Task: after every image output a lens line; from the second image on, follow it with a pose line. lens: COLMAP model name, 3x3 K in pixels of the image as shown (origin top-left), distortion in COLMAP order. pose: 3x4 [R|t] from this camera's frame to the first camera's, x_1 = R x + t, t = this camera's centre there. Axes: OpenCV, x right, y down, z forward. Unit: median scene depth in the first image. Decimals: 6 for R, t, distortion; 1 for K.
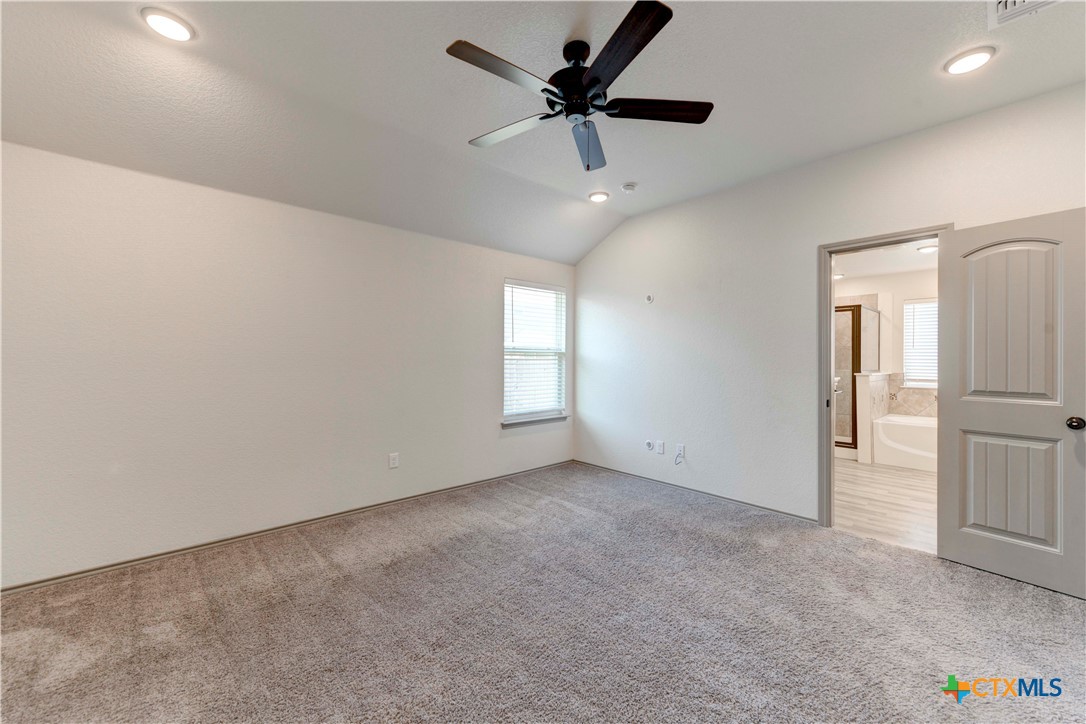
lens RADIAL K [[426.4, 0, 549.9], [0, 426.4, 359.6], [0, 0, 1]] dist [0.002572, -0.000103]
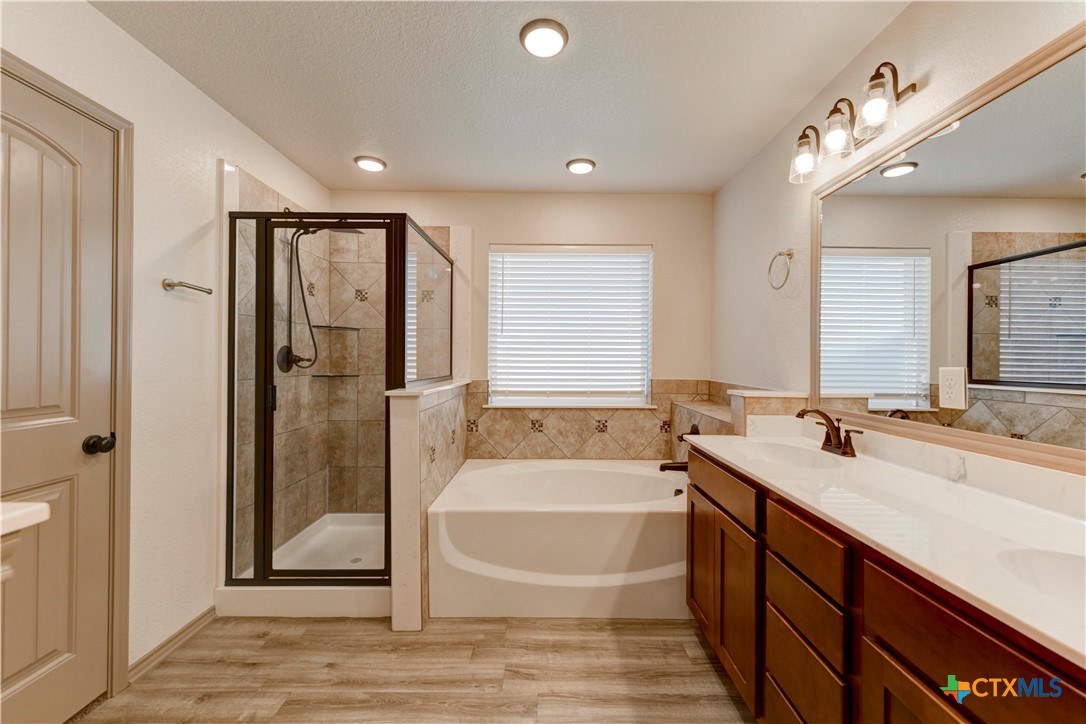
lens RADIAL K [[426.4, 0, 549.9], [0, 426.4, 359.6], [0, 0, 1]] dist [0.002572, -0.000103]
pose [[0.668735, 0.002891, 0.743495, 0.480321], [-0.007068, 0.999972, 0.002469, 0.002369], [-0.743467, -0.006906, 0.668737, 0.582548]]
